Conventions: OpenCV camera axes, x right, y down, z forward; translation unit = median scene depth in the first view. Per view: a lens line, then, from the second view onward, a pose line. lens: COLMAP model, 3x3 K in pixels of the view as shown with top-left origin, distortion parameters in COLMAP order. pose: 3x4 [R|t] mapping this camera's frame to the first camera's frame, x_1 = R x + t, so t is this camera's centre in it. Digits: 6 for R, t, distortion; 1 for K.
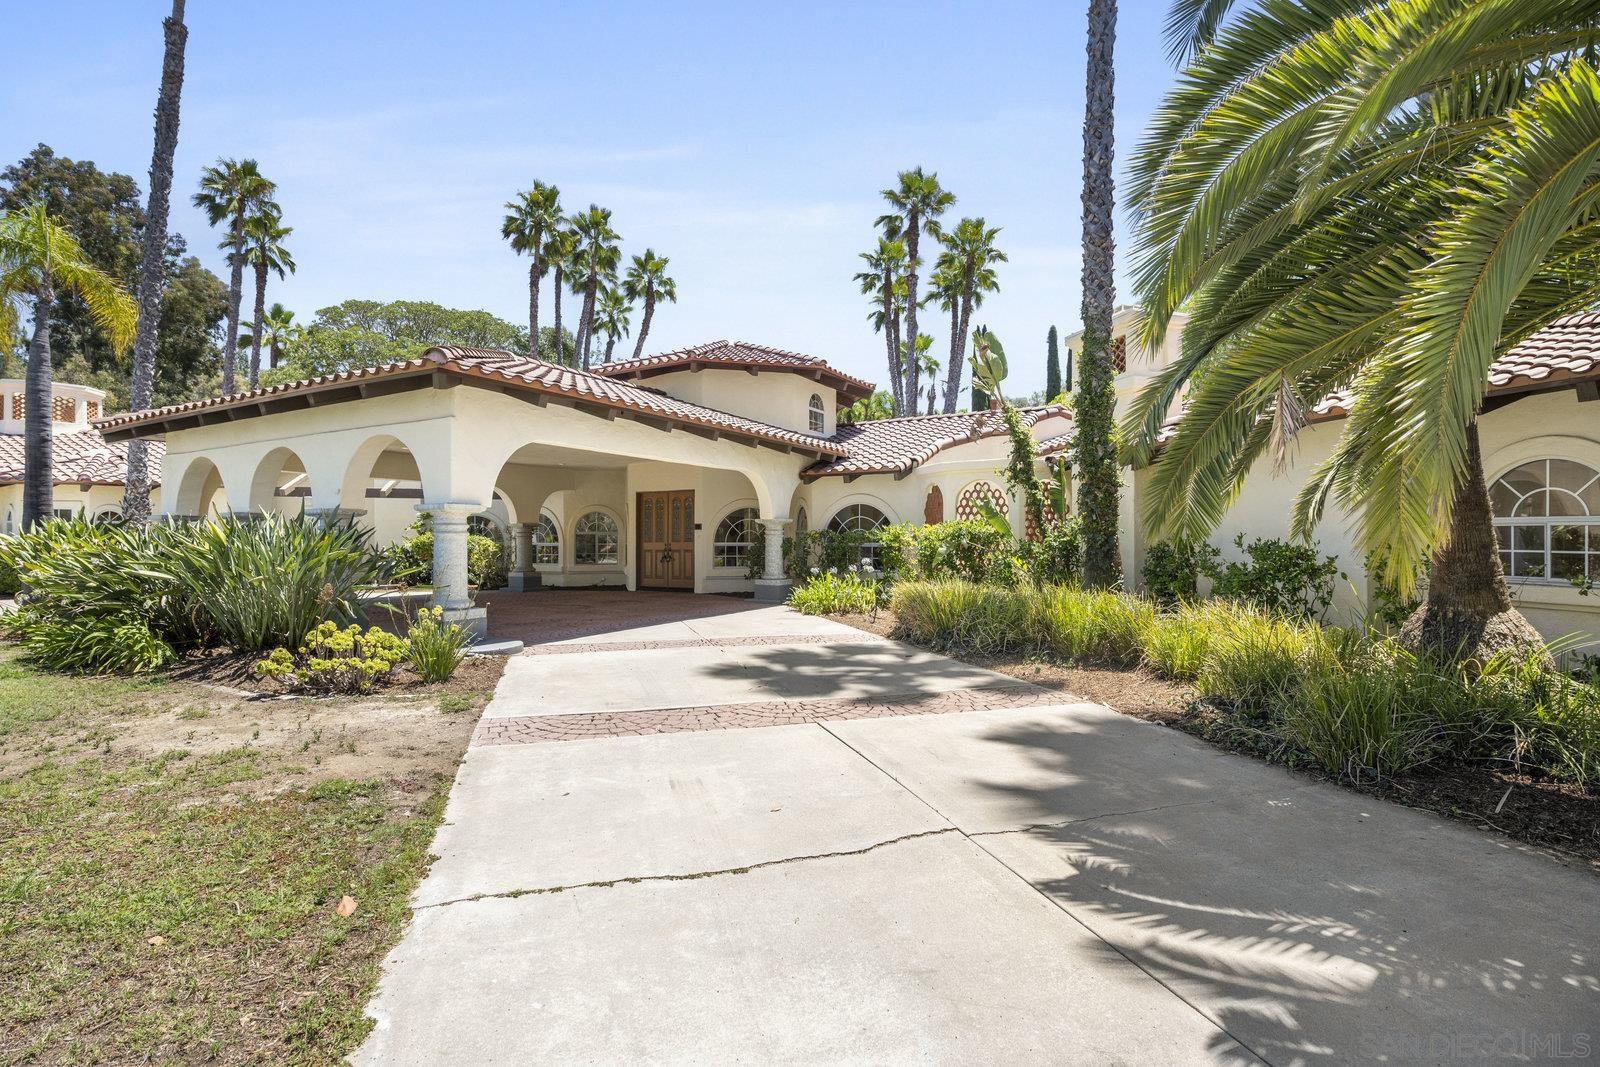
lens RADIAL K [[780.2, 0, 803.6], [0, 780.2, 541.8], [0, 0, 1]] dist [0.004045, 0.000444]
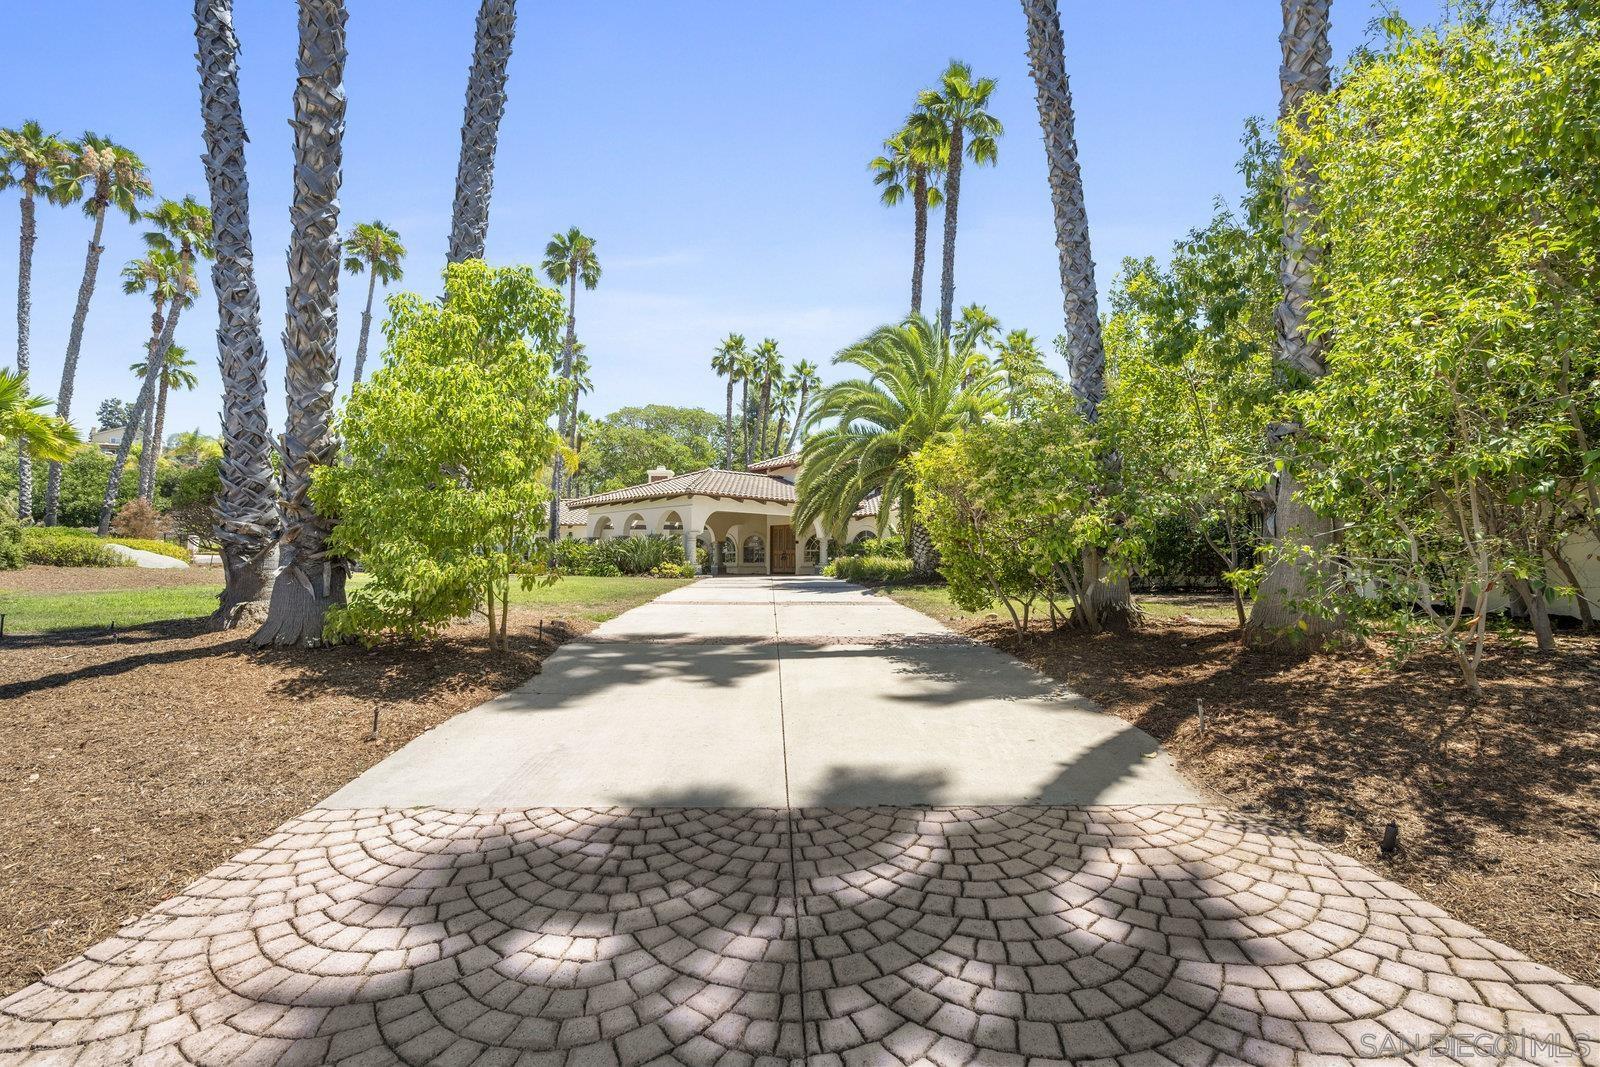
lens RADIAL K [[780.2, 0, 799.0], [0, 780.2, 533.4], [0, 0, 1]] dist [0.004045, 0.000444]
pose [[0.966595, -0.007500, -0.256200, 0.192236], [-0.003584, 0.999078, -0.042771, 0.022075], [0.256284, 0.042260, 0.965677, -0.476812]]
